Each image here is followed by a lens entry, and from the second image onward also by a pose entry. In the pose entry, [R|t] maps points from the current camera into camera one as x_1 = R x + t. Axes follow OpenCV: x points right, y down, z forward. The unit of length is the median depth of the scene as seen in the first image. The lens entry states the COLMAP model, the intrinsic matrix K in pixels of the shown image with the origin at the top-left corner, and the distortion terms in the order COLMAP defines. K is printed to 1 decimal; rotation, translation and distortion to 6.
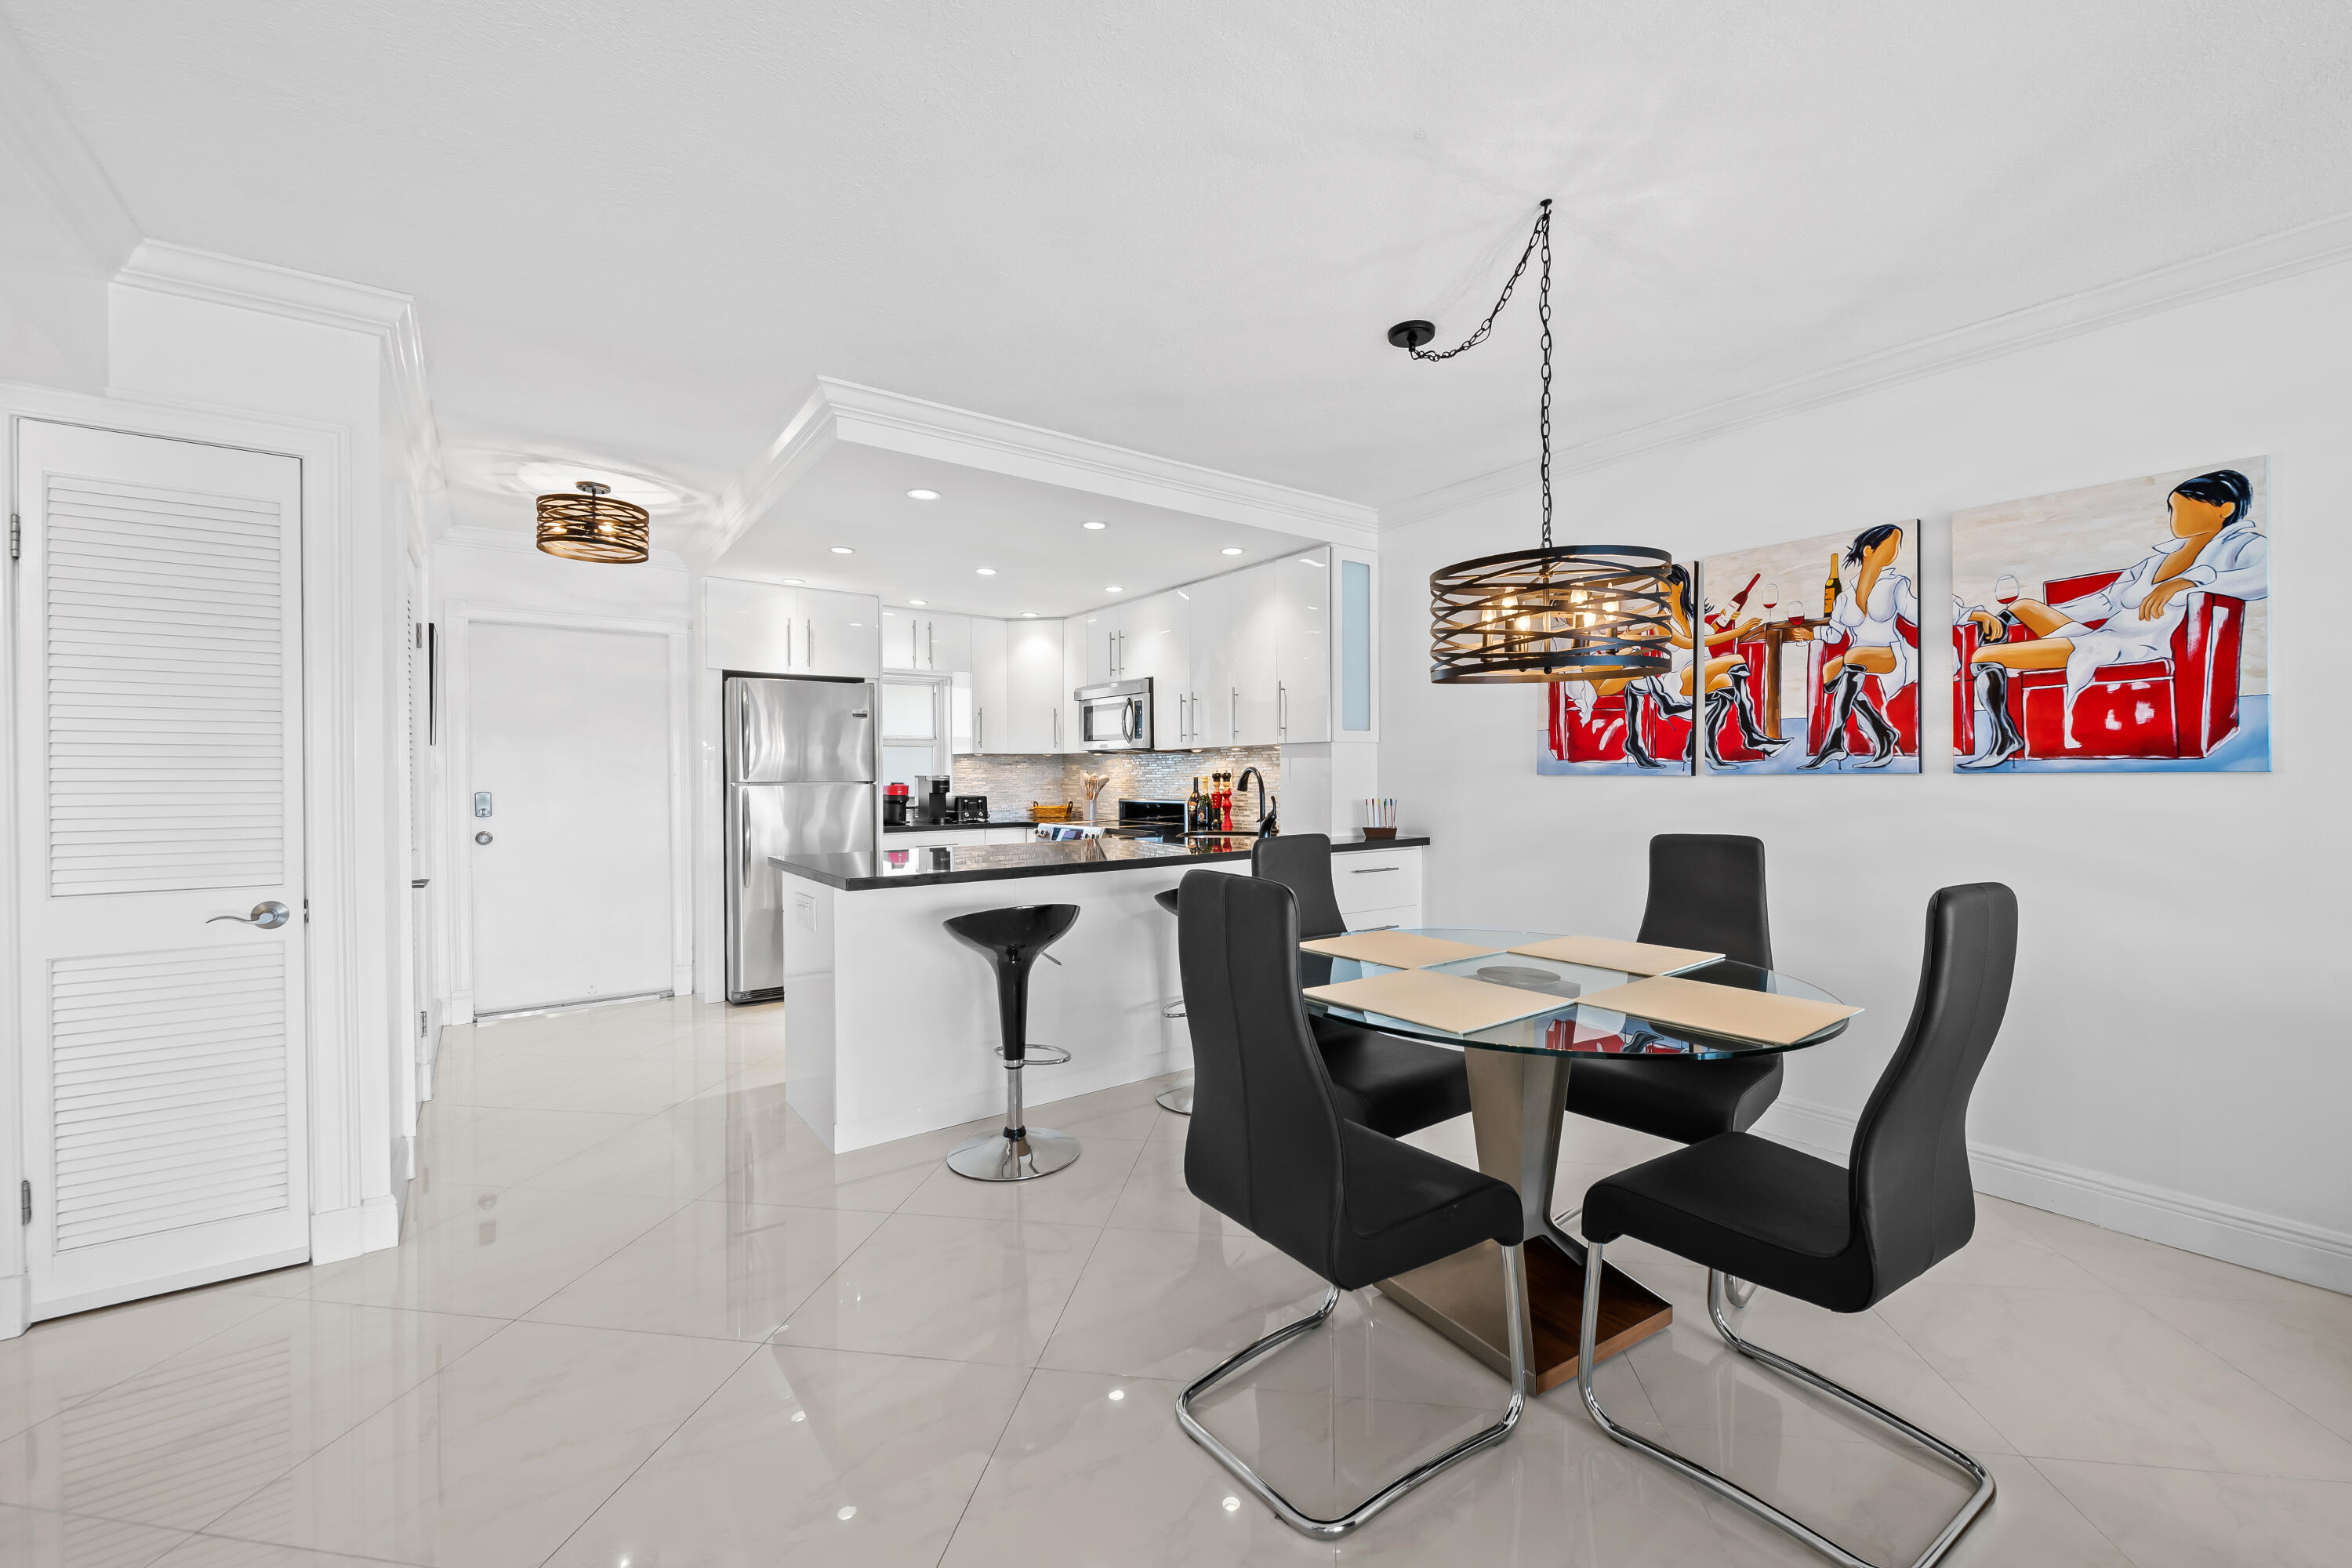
lens RADIAL K [[935.4, 0, 1182.7], [0, 935.4, 779.9], [0, 0, 1]] dist [0.001310, -0.000273]
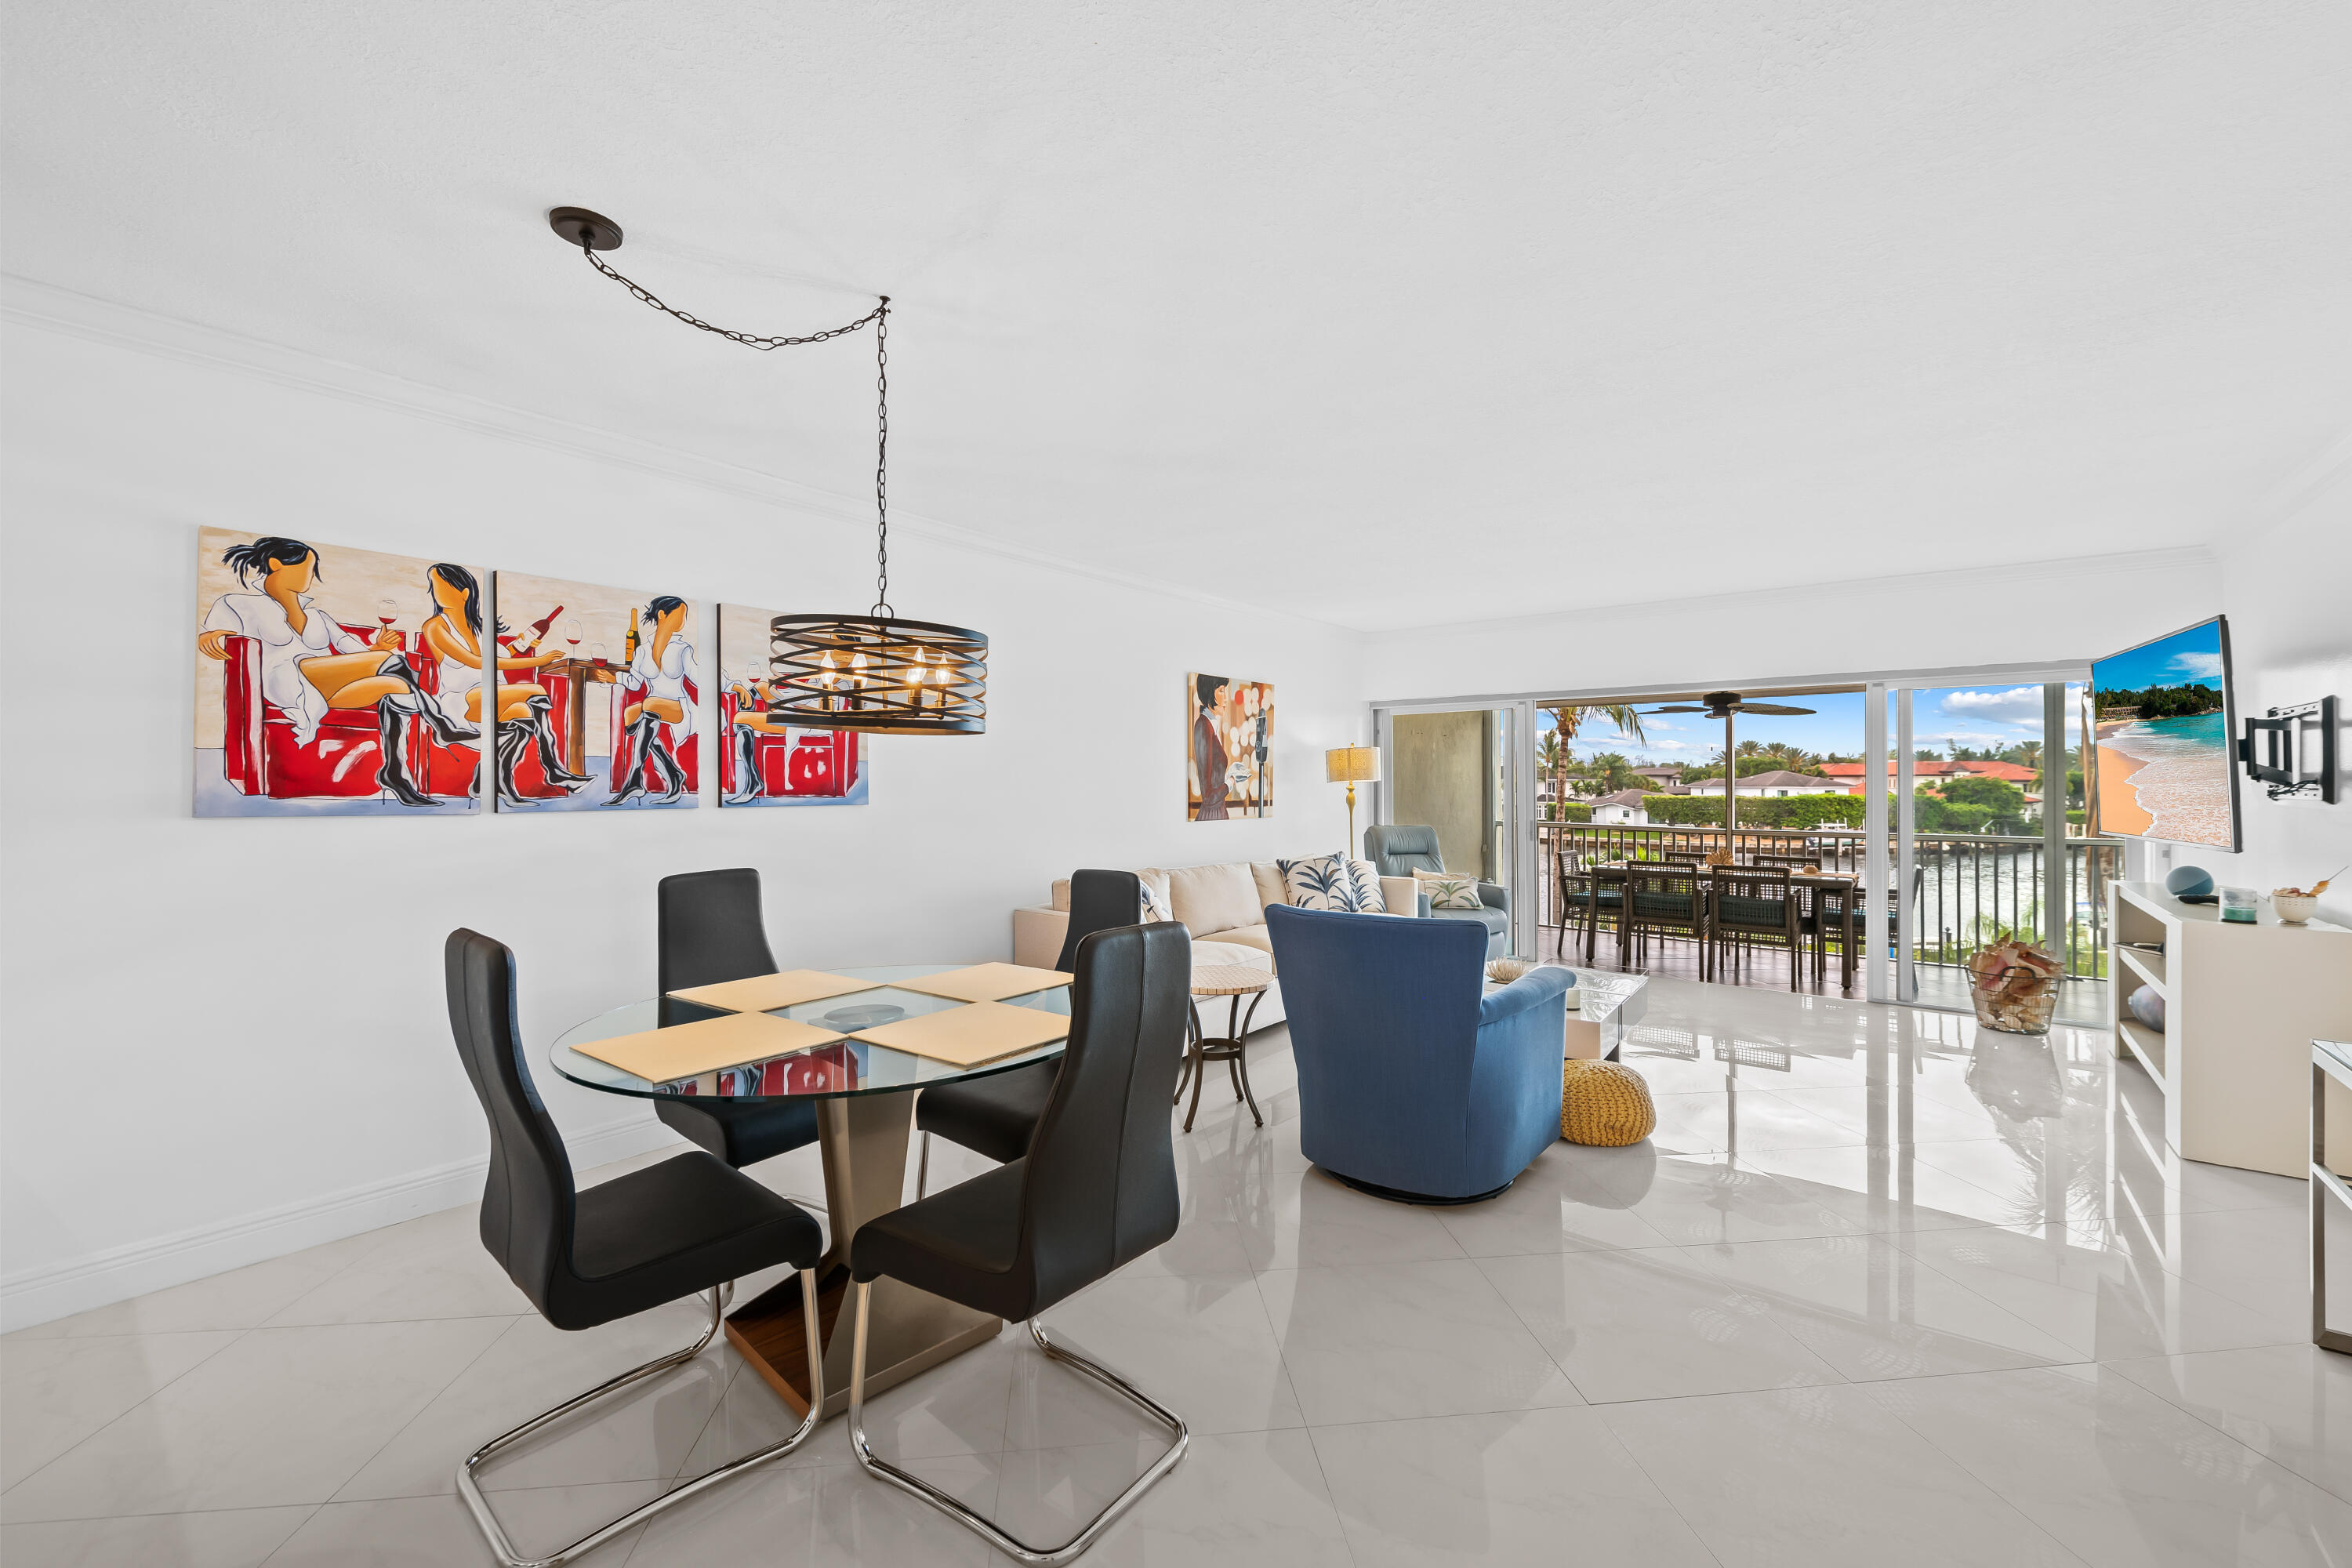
lens RADIAL K [[935.4, 0, 1175.5], [0, 935.4, 785.2], [0, 0, 1]] dist [0.001310, -0.000273]
pose [[-0.247267, 0.004455, 0.968937, -0.505664], [0.006416, 0.999975, -0.002960, -0.026759], [-0.968926, 0.005485, -0.247290, 0.638348]]
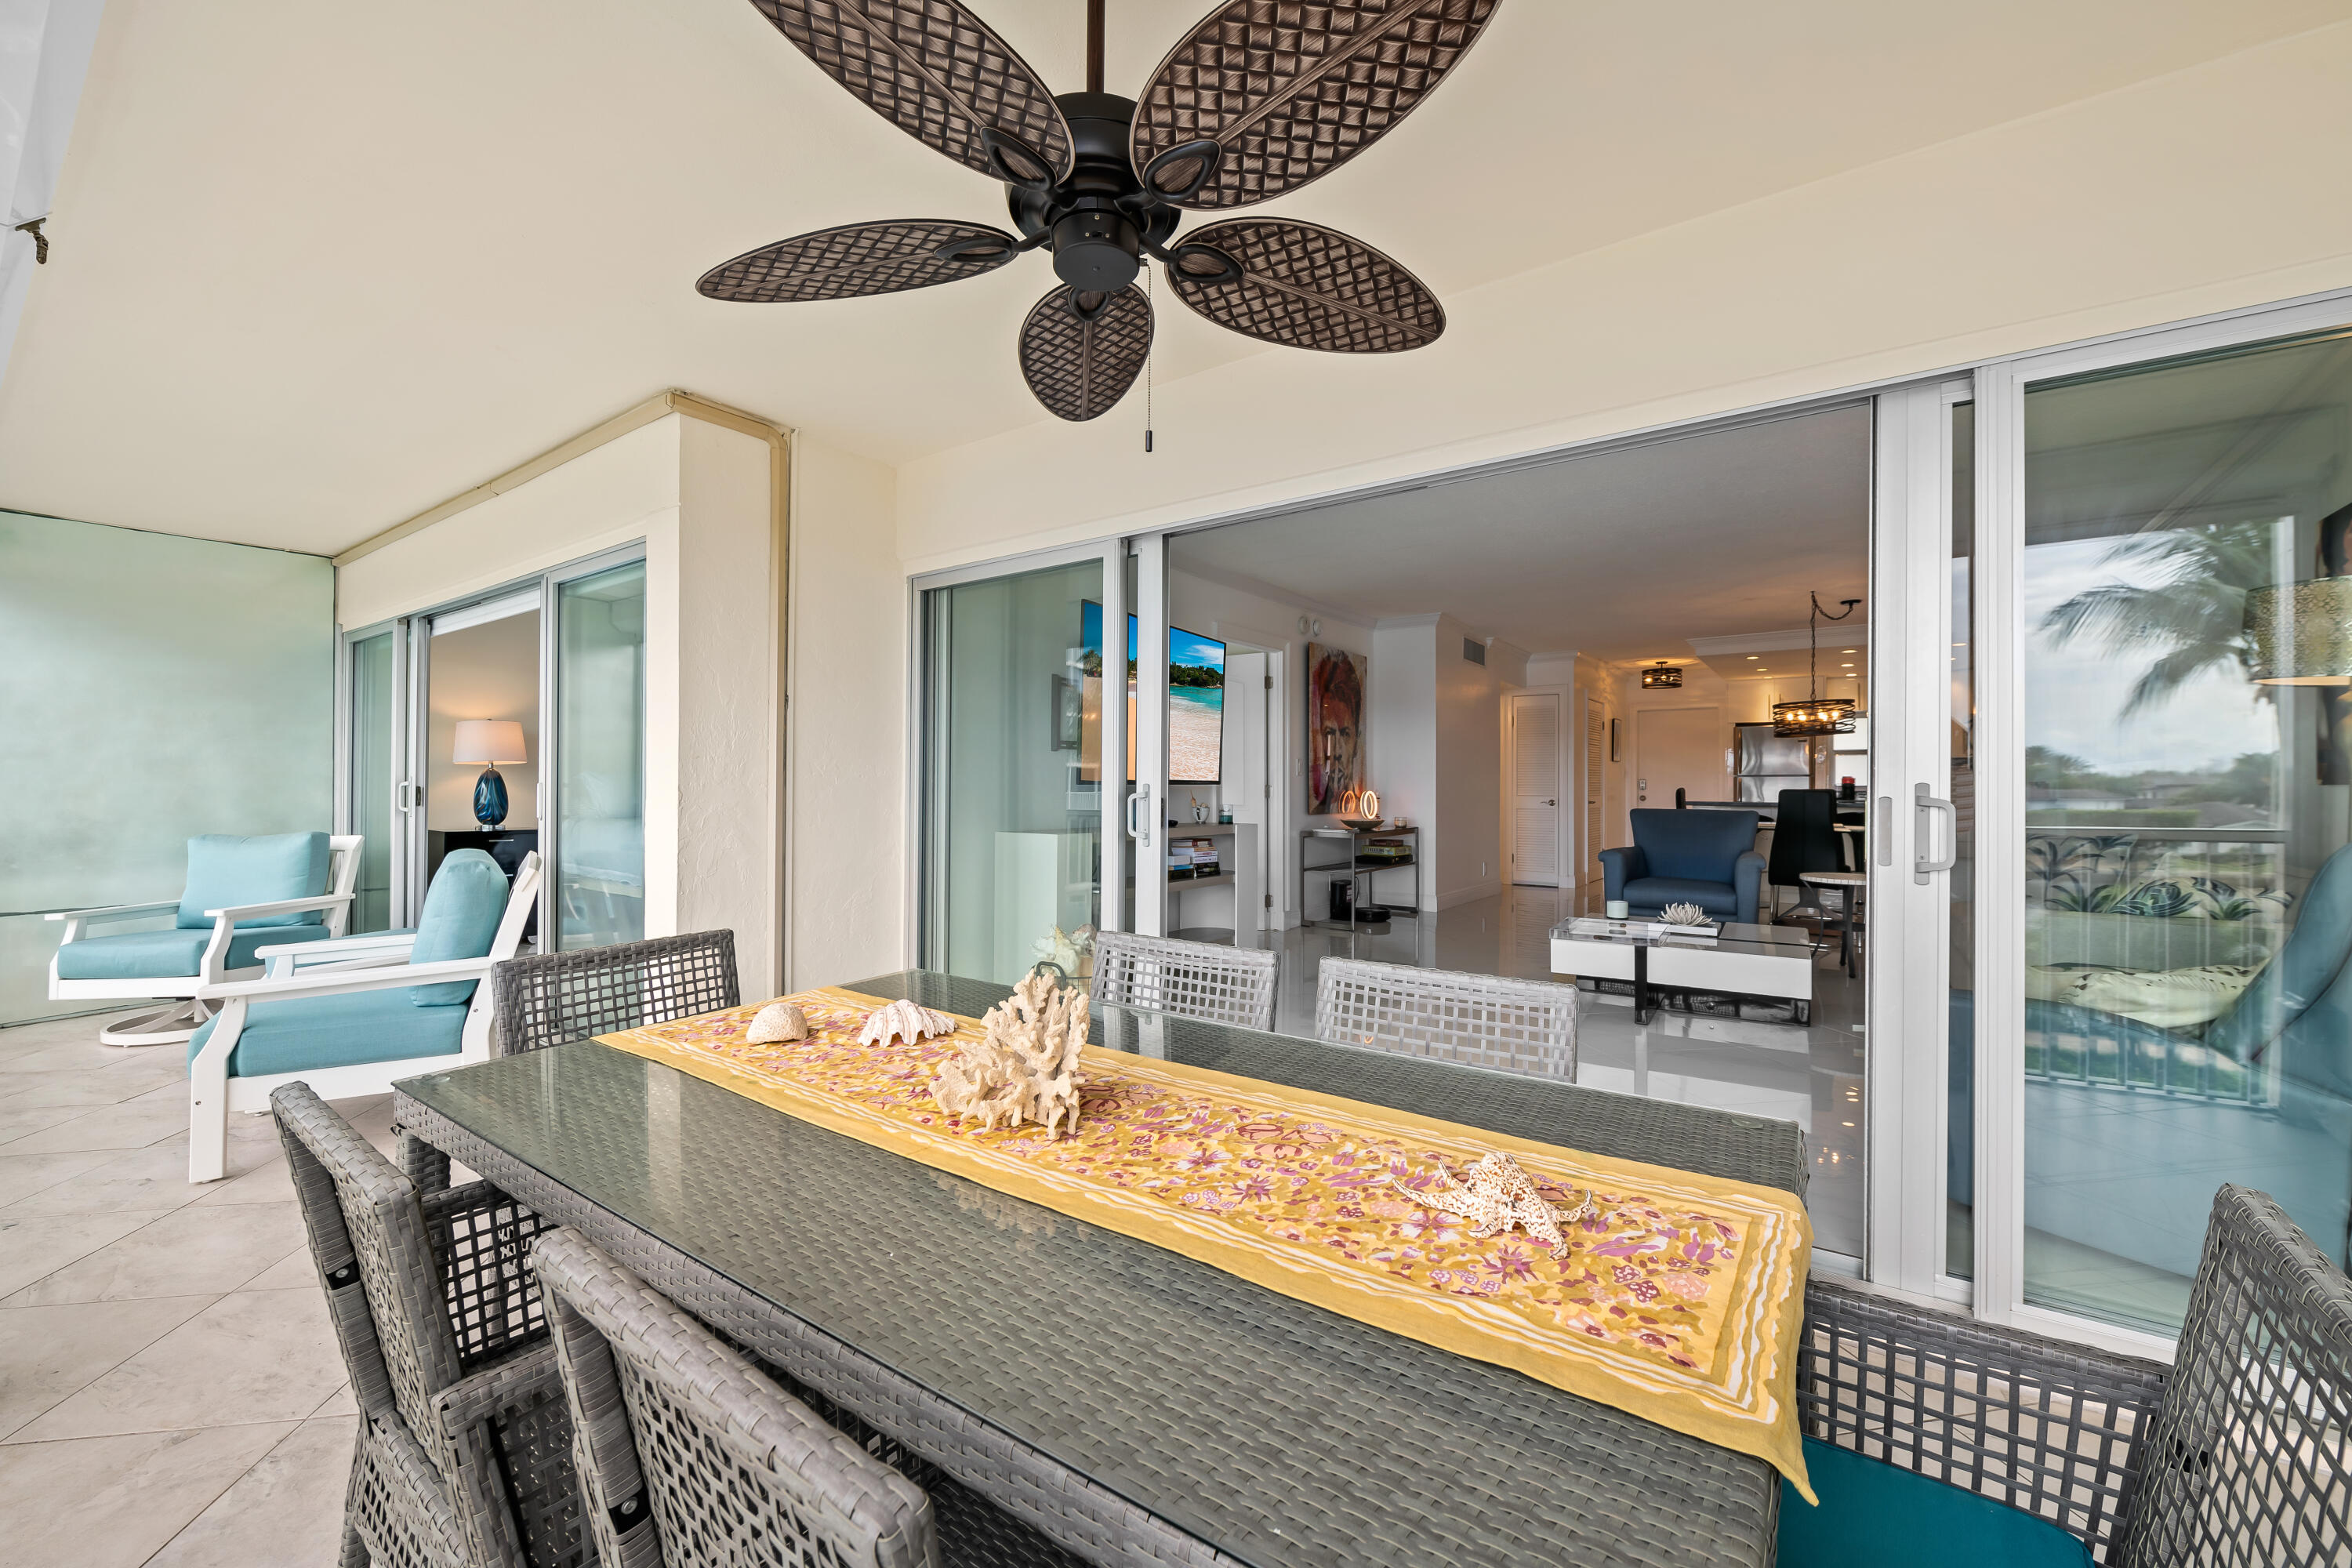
lens RADIAL K [[935.4, 0, 1175.2], [0, 935.4, 783.8], [0, 0, 1]] dist [0.001310, -0.000273]
pose [[0.296851, 0.001544, -0.954923, 2.231944], [-0.007780, 0.999969, -0.000802, 0.064566], [0.954892, 0.007667, 0.296854, -1.647286]]
